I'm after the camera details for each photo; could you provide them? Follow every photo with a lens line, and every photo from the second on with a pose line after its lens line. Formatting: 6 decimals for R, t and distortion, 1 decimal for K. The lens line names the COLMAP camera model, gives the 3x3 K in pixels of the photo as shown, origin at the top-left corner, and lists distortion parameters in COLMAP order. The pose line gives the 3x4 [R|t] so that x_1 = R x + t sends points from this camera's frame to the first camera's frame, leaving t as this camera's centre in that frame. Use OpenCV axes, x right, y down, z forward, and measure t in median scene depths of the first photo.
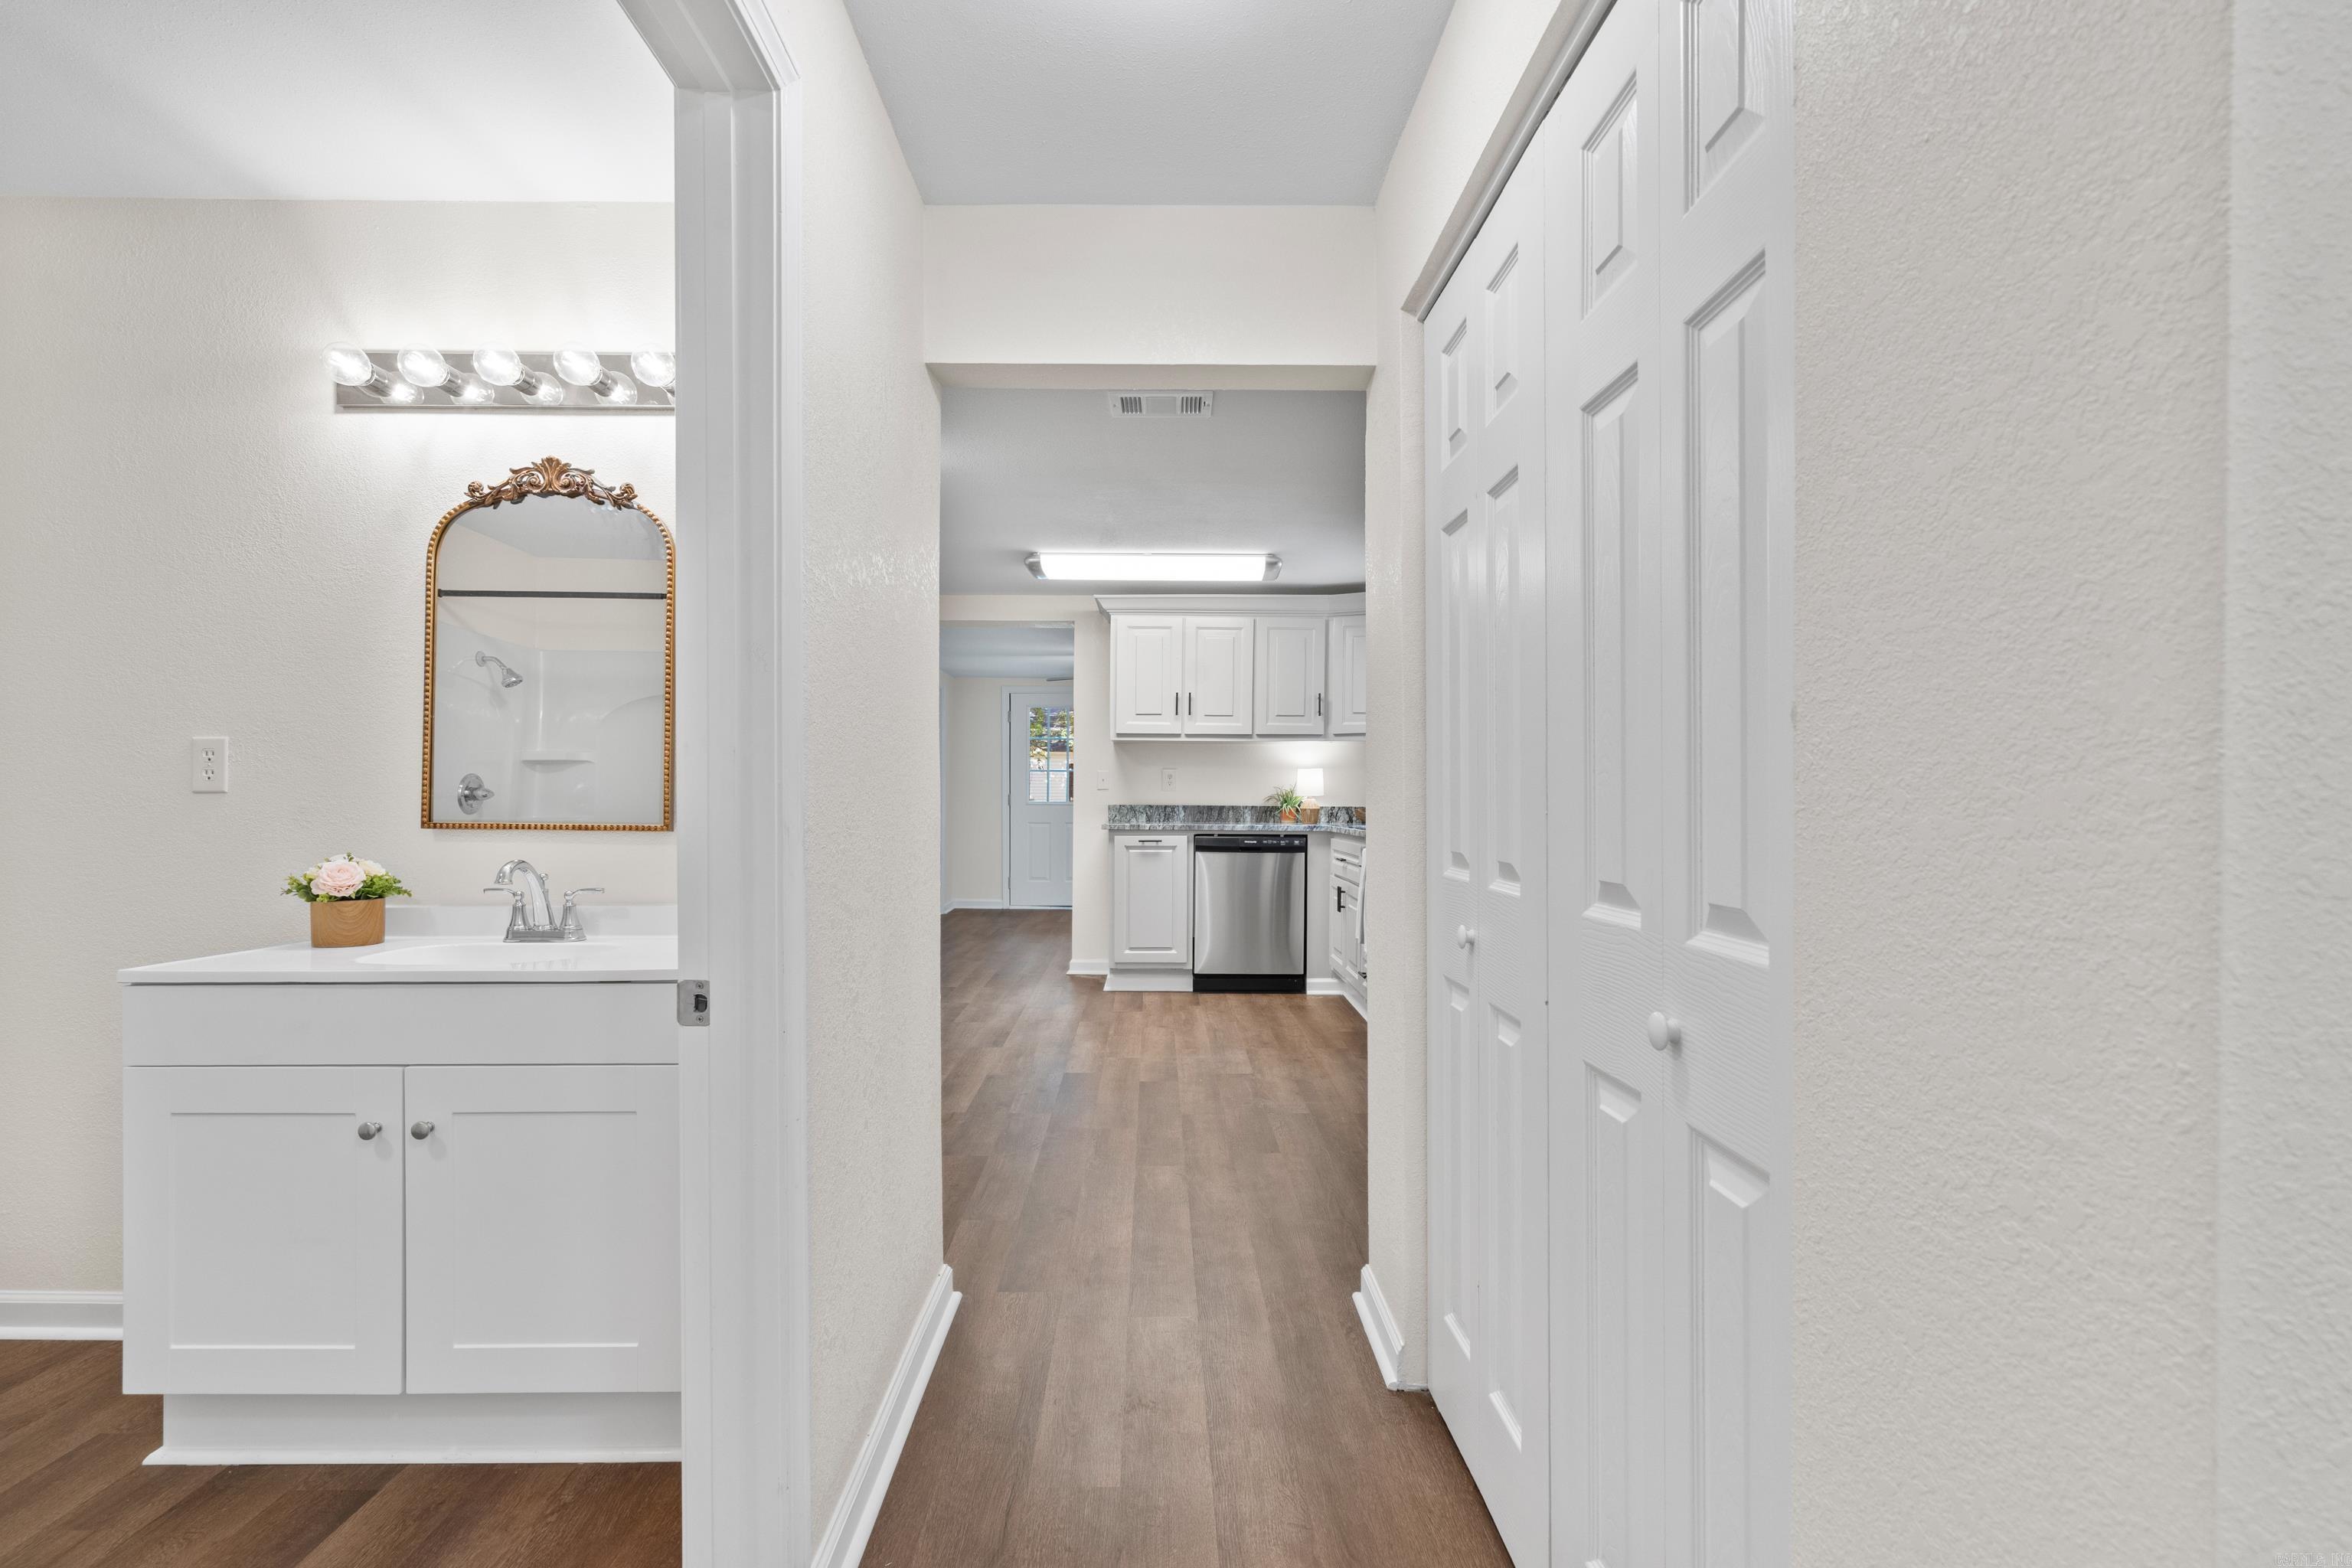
lens RADIAL K [[1073.8, 0, 1177.3], [0, 1073.8, 777.8], [0, 0, 1]] dist [-0.000937, 0.000095]
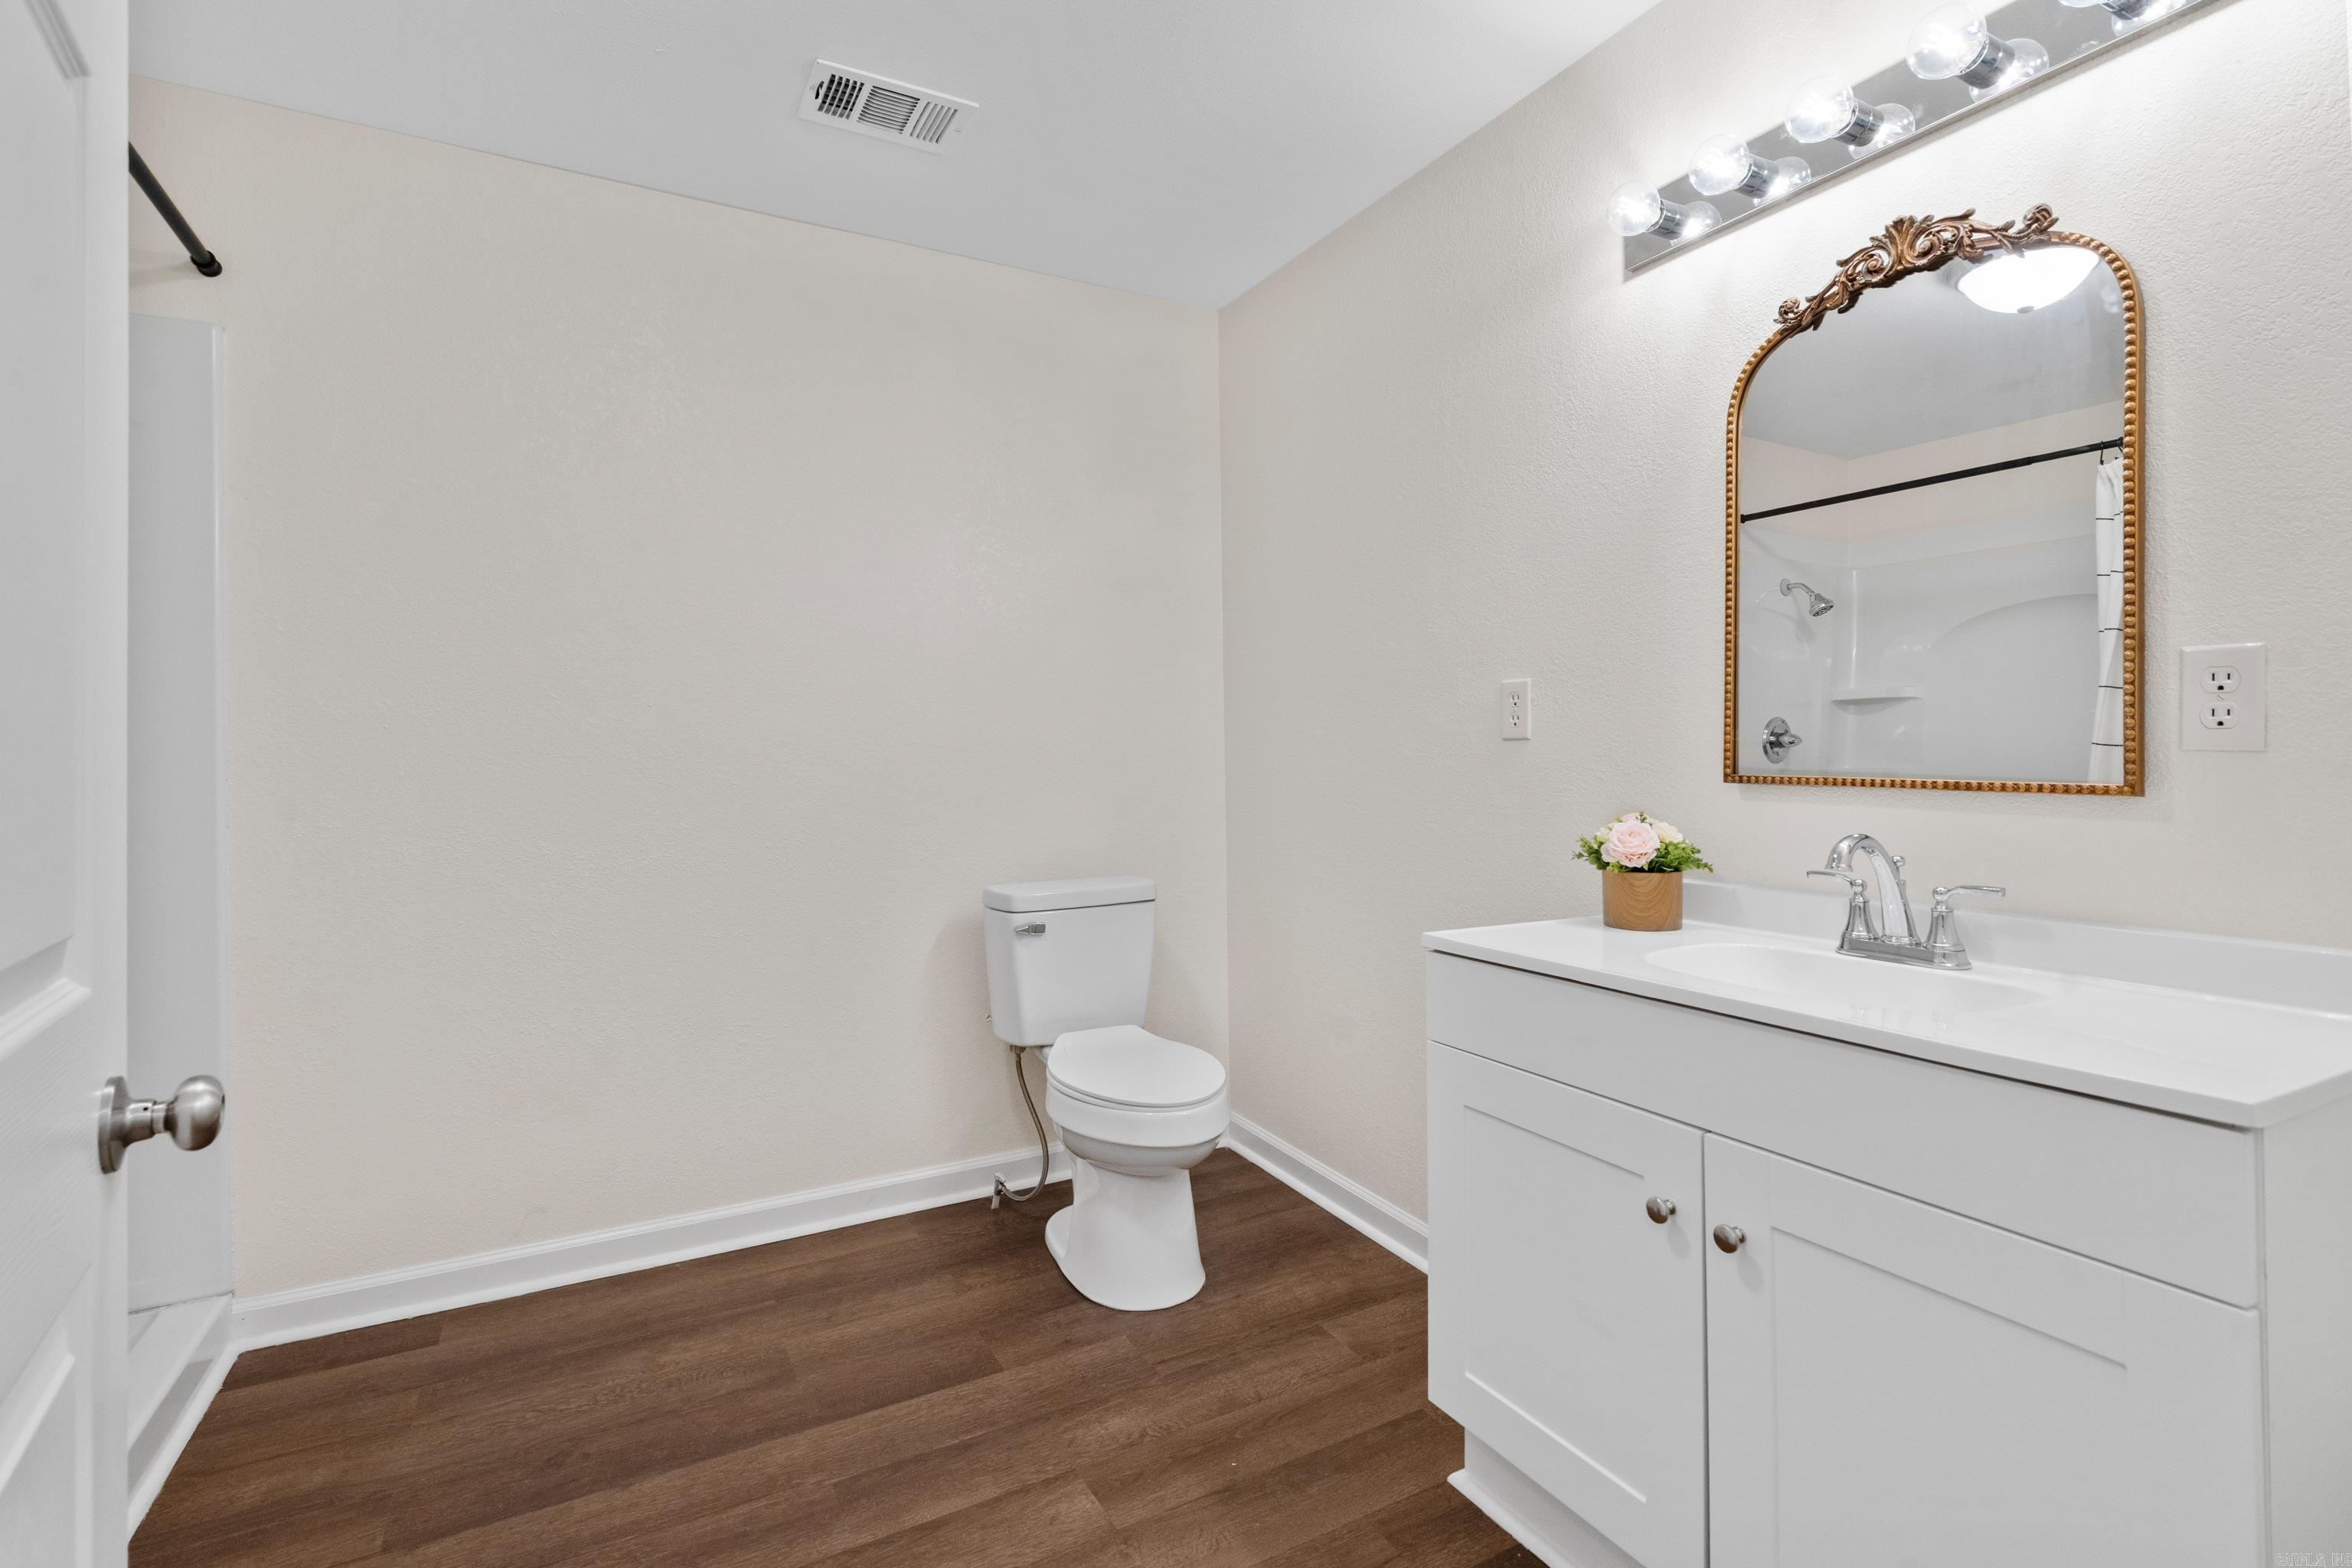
lens RADIAL K [[1073.8, 0, 1177.3], [0, 1073.8, 777.8], [0, 0, 1]] dist [-0.000937, 0.000095]
pose [[0.465864, 0.015756, -0.884716, -0.214736], [0.026745, 0.999134, 0.031877, 0.009391], [0.884452, -0.038512, 0.465039, 0.307606]]
